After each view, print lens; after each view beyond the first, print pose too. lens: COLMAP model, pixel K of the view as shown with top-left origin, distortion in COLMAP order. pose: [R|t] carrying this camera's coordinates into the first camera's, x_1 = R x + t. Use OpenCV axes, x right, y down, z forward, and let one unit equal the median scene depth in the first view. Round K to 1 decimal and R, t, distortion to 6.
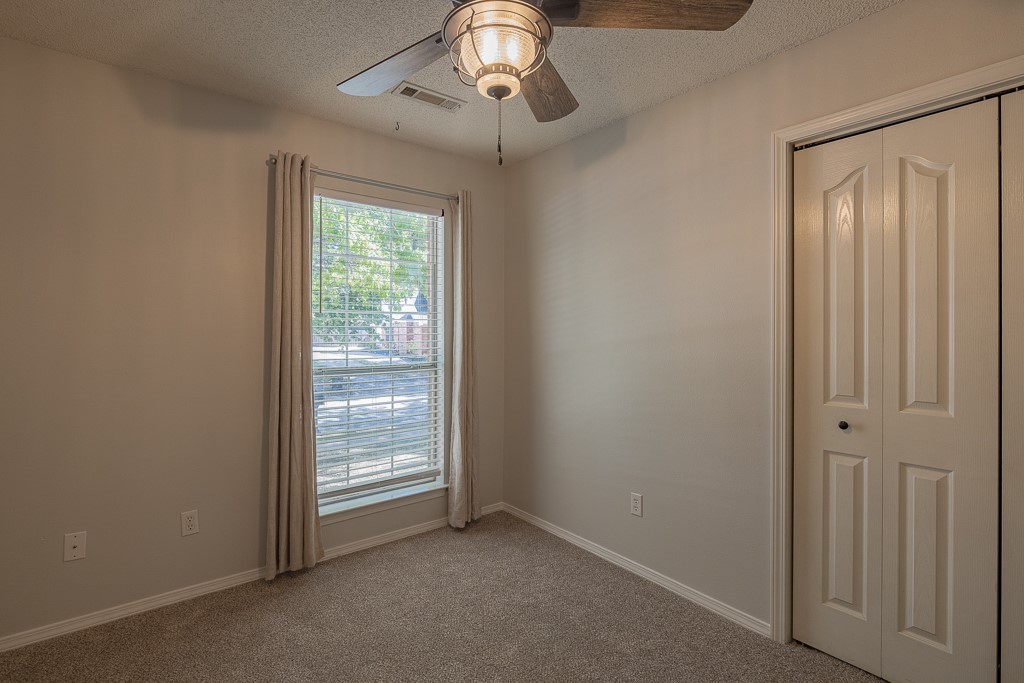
lens RADIAL K [[482.3, 0, 525.5], [0, 482.3, 330.2], [0, 0, 1]] dist [-0.011191, 0.003761]
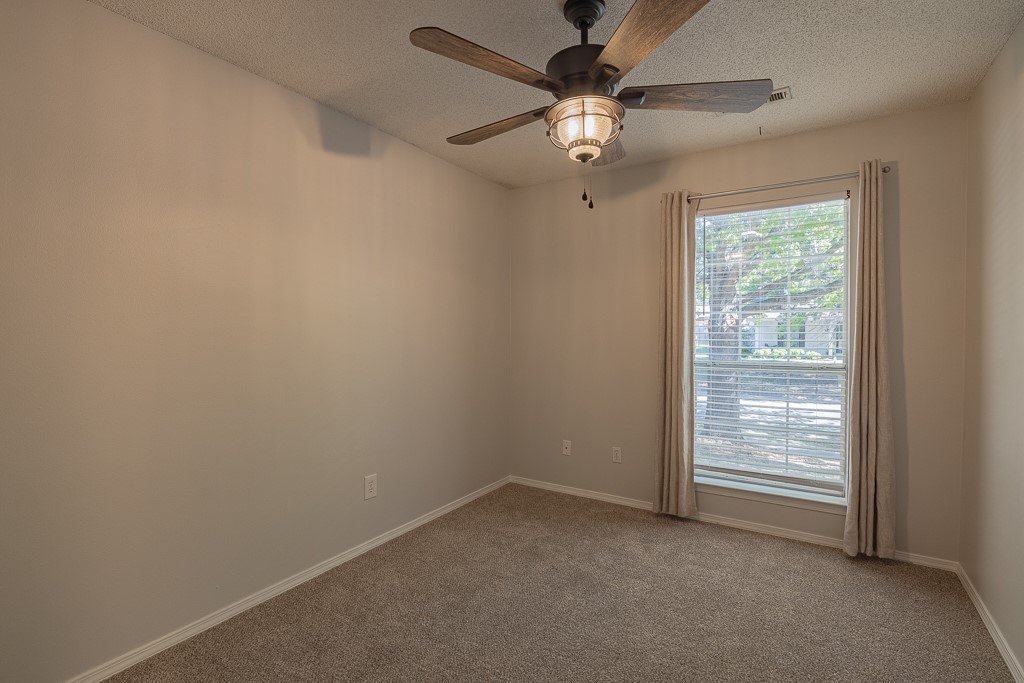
lens RADIAL K [[482.3, 0, 516.2], [0, 482.3, 338.7], [0, 0, 1]] dist [-0.011191, 0.003761]
pose [[0.314526, 0.014187, -0.949143, 0.547760], [0.004984, 0.999850, 0.016596, 0.001160], [0.949236, -0.009950, 0.314408, 0.174846]]
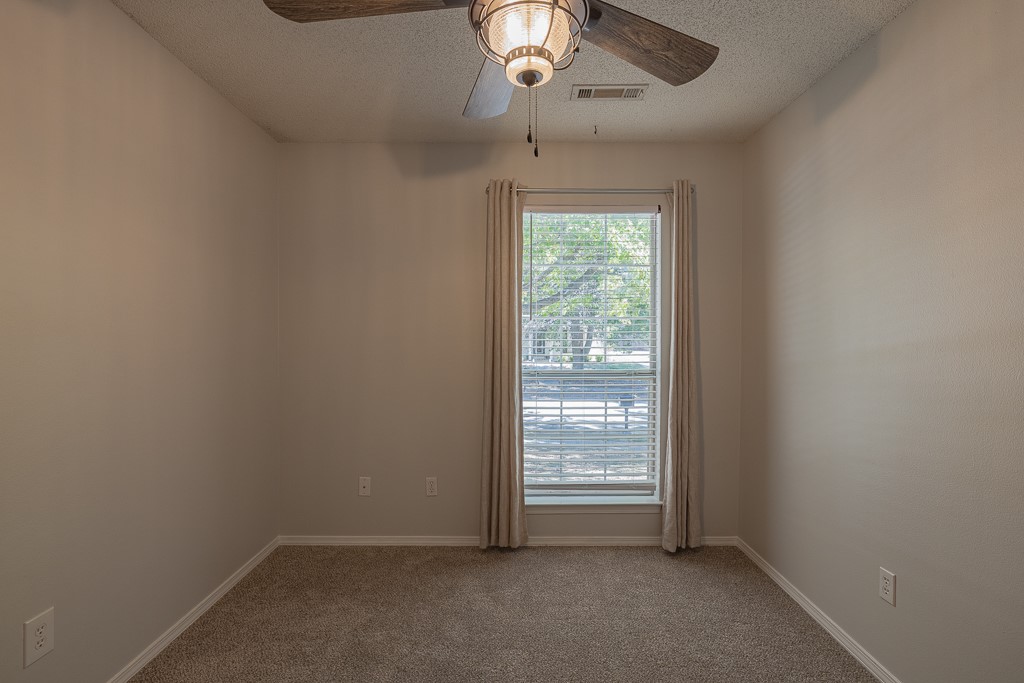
lens RADIAL K [[482.3, 0, 519.6], [0, 482.3, 340.5], [0, 0, 1]] dist [-0.011191, 0.003761]
pose [[0.780416, 0.005150, -0.625240, 0.233561], [0.000622, 0.999959, 0.009013, 0.001254], [0.625261, -0.007423, 0.780381, 0.123531]]
